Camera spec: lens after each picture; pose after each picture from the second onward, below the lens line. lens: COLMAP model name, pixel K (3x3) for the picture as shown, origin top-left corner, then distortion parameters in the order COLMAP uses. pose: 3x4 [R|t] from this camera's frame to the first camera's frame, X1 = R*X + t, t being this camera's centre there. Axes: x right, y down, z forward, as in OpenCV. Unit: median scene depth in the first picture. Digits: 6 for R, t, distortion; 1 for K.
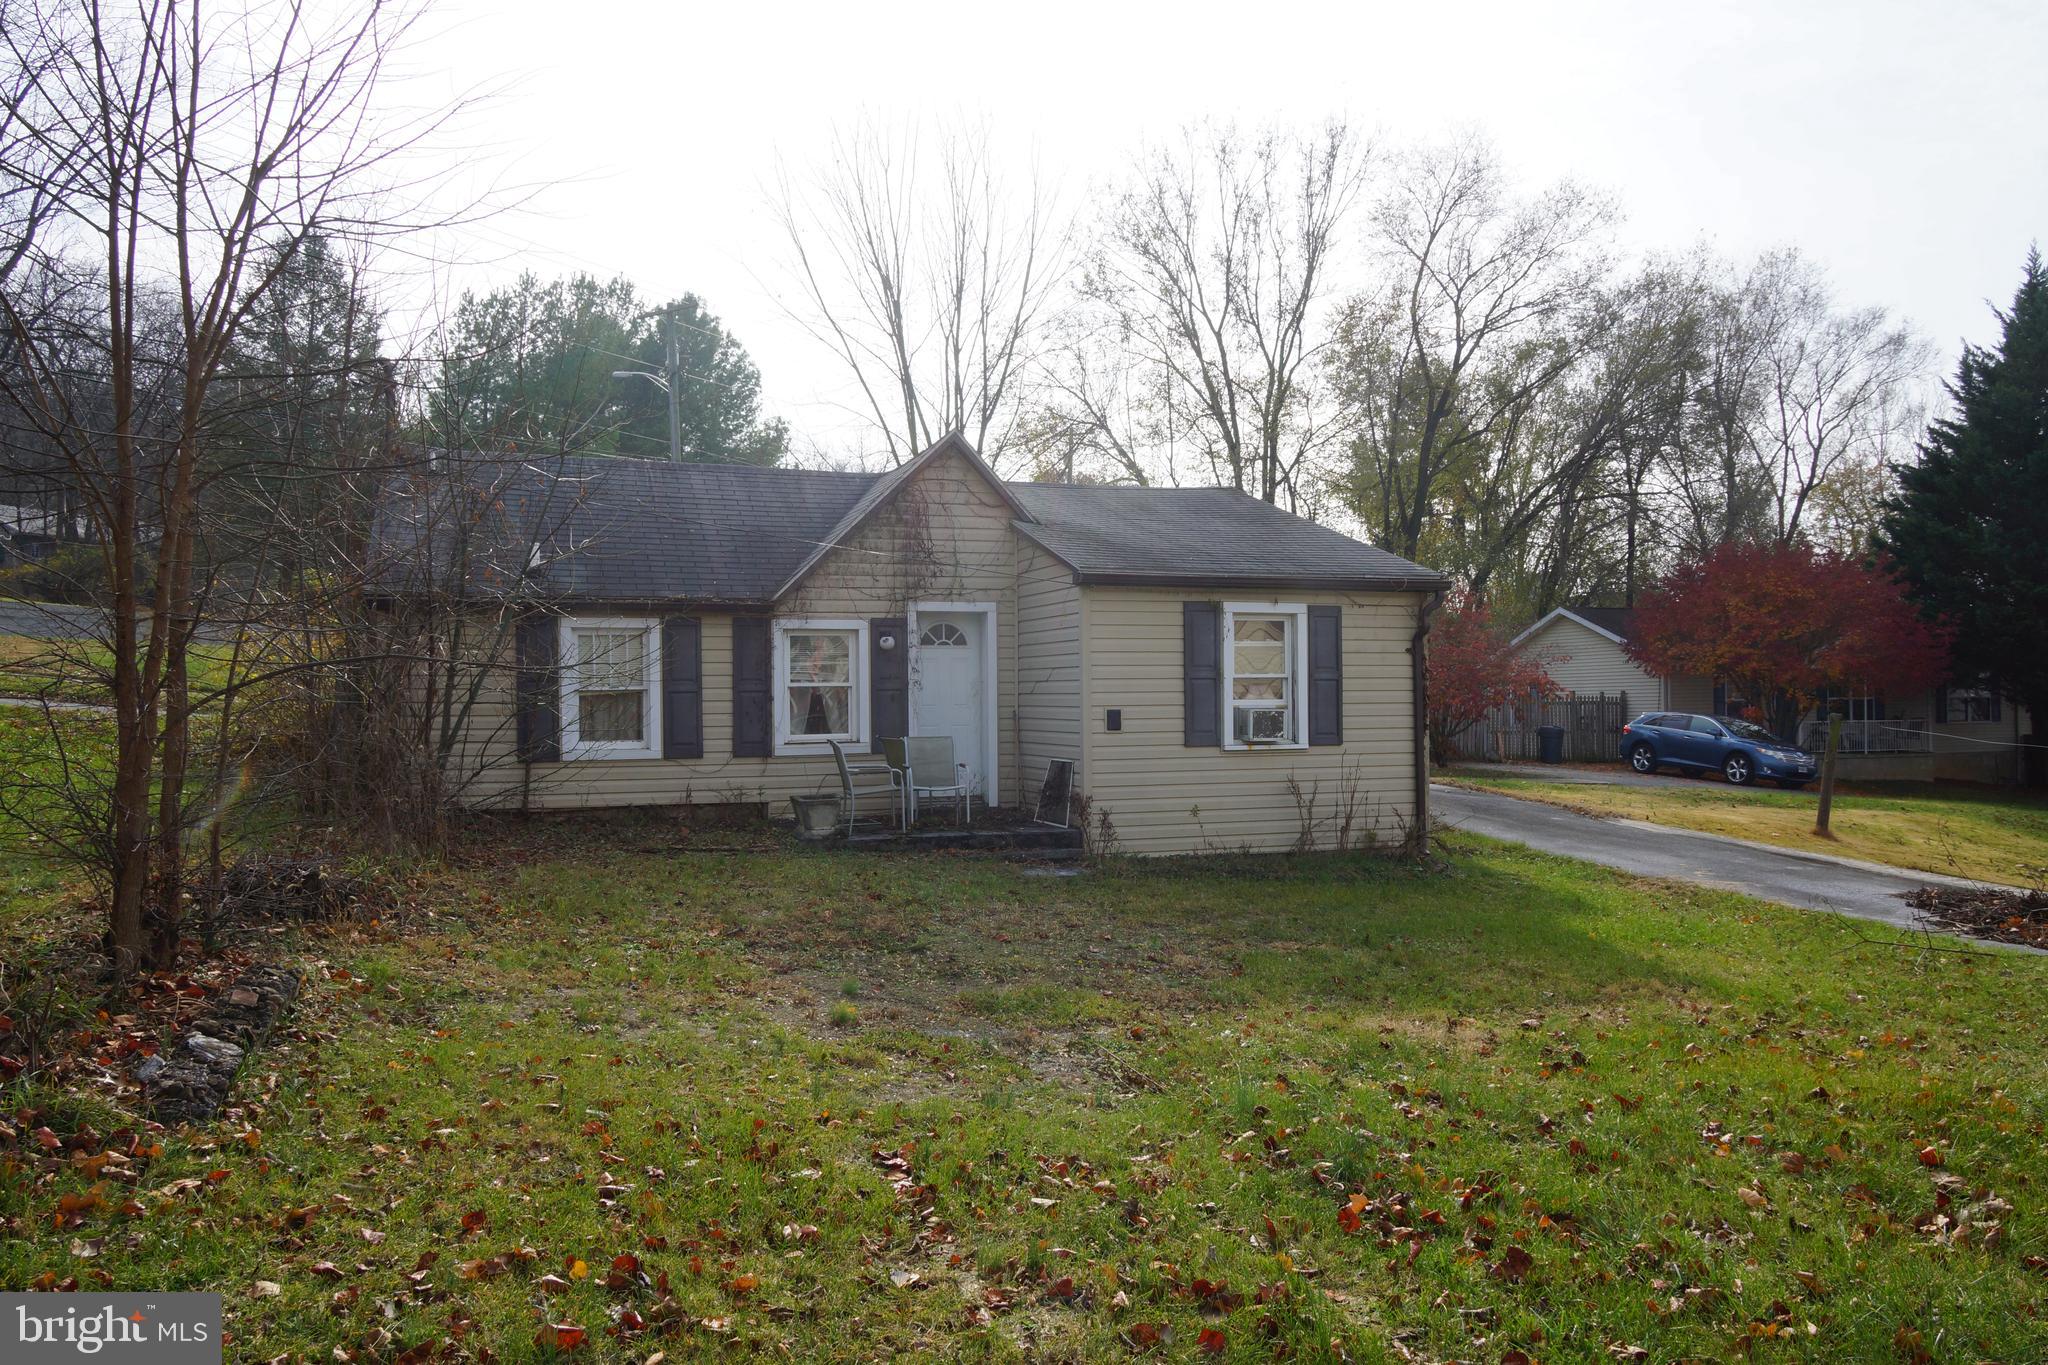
lens RADIAL K [[1412.6, 0, 1025.1], [0, 1412.6, 678.5], [0, 0, 1]] dist [-0.061285, 0.053055]
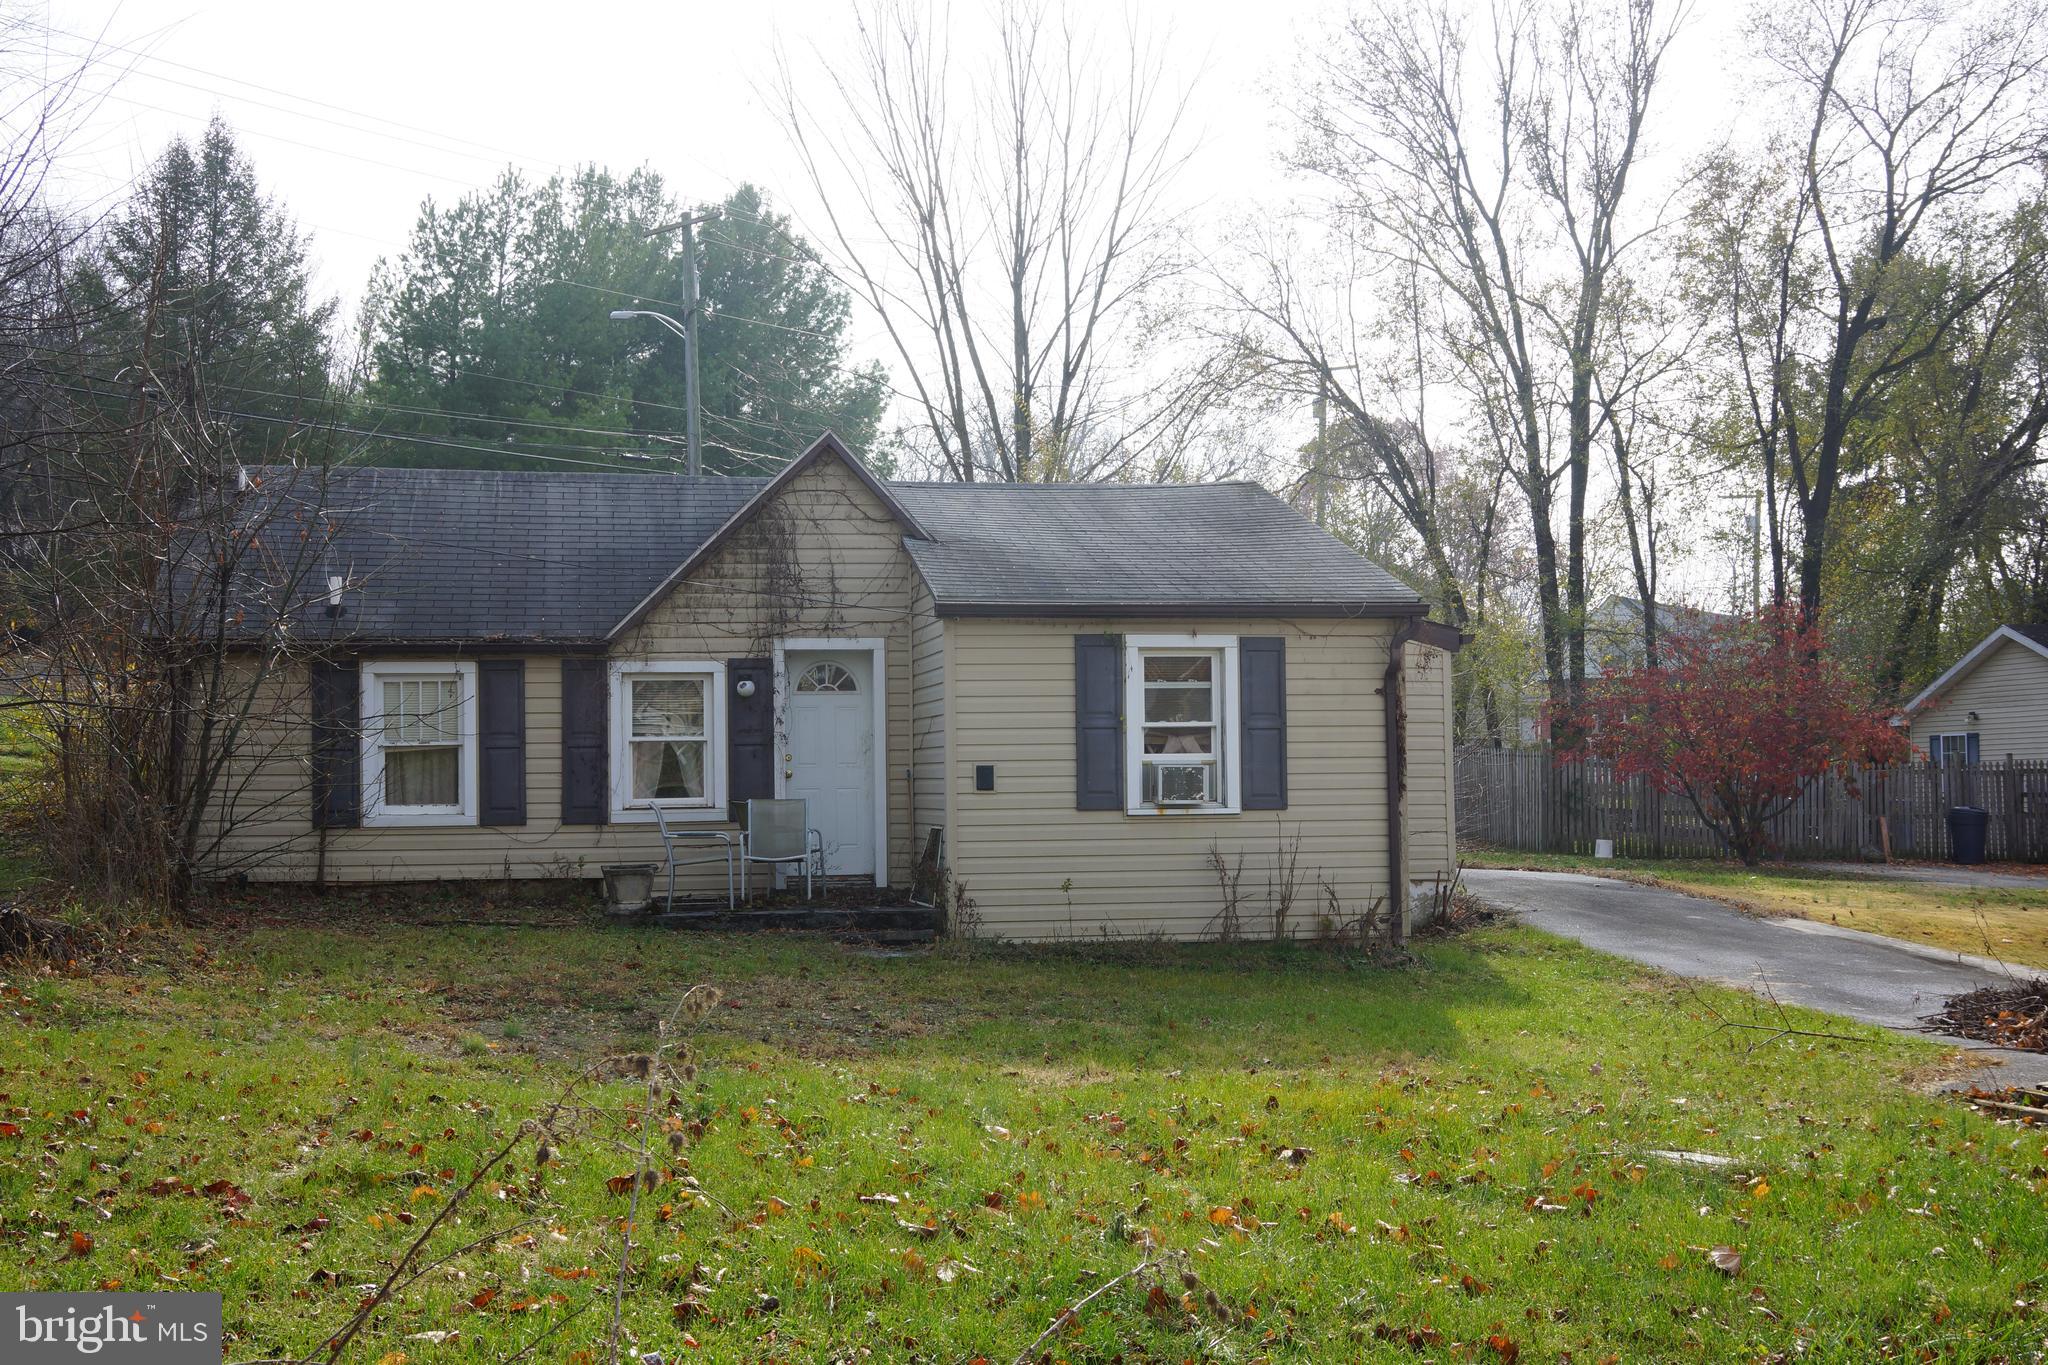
lens RADIAL K [[2289.9, 0, 1024.0], [0, 2289.9, 682.5], [0, 0, 1]] dist [-0.036641, 0.018175]
pose [[0.987620, -0.009685, -0.156566, 0.279446], [0.005101, 0.999547, -0.029654, 0.012413], [0.156782, 0.028488, 0.987222, -0.313983]]
